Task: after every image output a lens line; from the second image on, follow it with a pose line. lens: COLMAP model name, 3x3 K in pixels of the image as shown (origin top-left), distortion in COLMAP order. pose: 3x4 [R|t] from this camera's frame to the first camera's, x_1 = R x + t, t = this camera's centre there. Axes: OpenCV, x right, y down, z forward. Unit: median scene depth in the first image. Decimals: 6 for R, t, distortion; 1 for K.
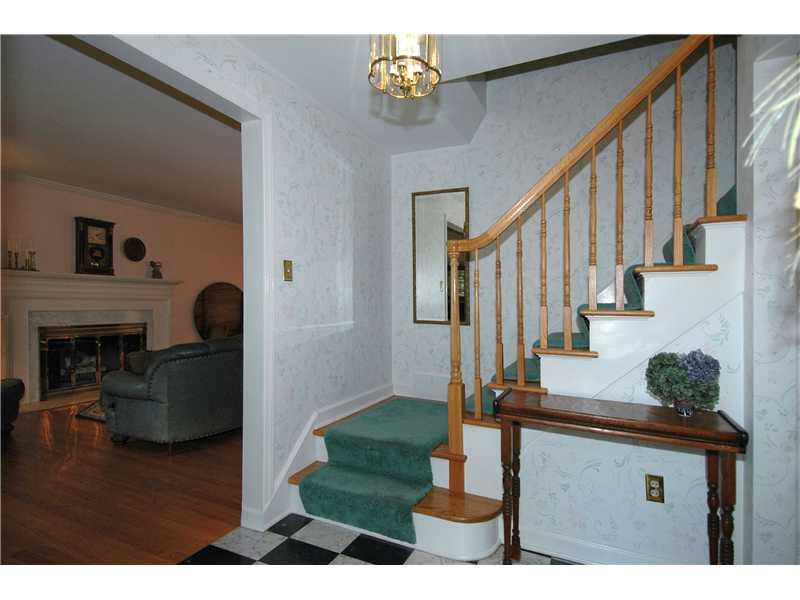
lens RADIAL K [[410.0, 0, 417.4], [0, 410.0, 298.9], [0, 0, 1]] dist [0.000237, -0.001540]
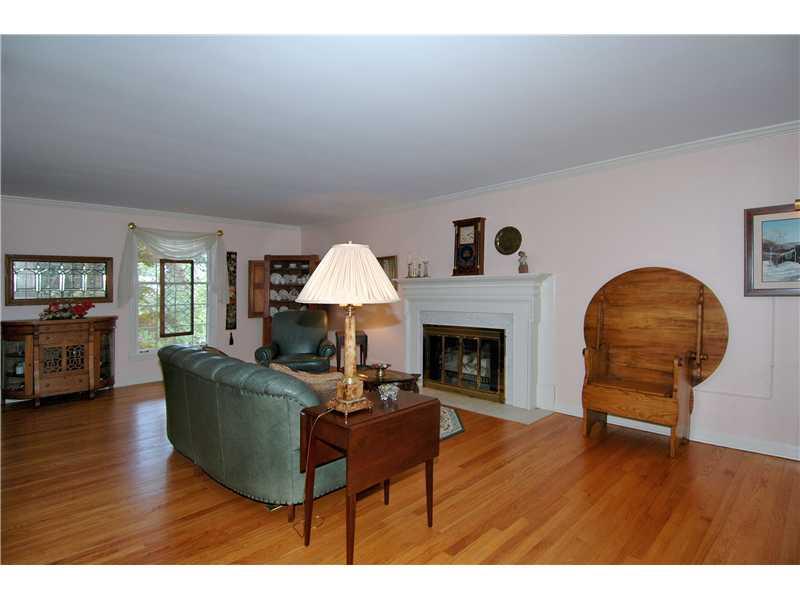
lens RADIAL K [[429.9, 0, 400.0], [0, 429.9, 300.0], [0, 0, 1]] dist [-0.000674, -0.000609]
pose [[-0.355103, -0.005175, -0.934813, 0.230506], [0.002174, 0.999977, -0.006362, 0.005576], [0.934825, -0.004291, -0.355083, 1.213922]]
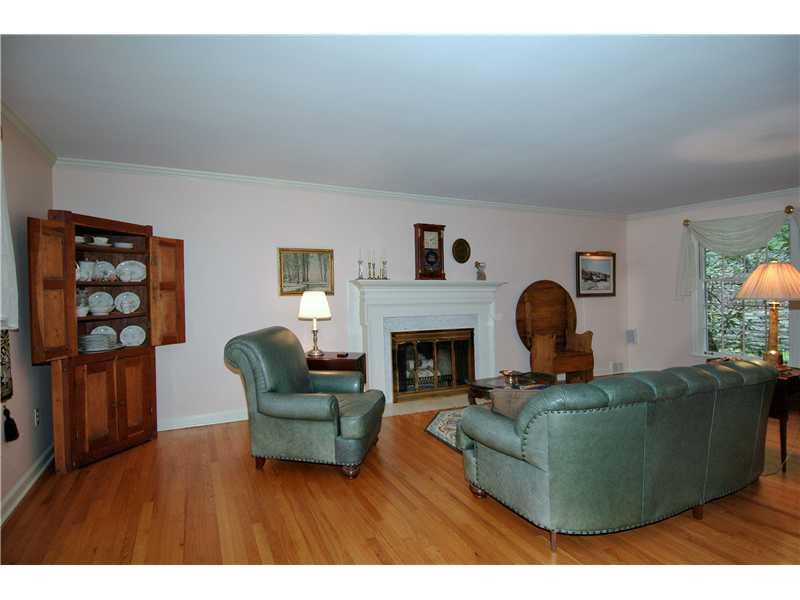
lens RADIAL K [[429.9, 0, 400.0], [0, 429.9, 300.0], [0, 0, 1]] dist [-0.000674, -0.000609]
pose [[0.763391, -0.012345, -0.645819, -0.169174], [0.025228, 0.999624, 0.010713, -0.023039], [0.645444, -0.024471, 0.763416, 0.153310]]
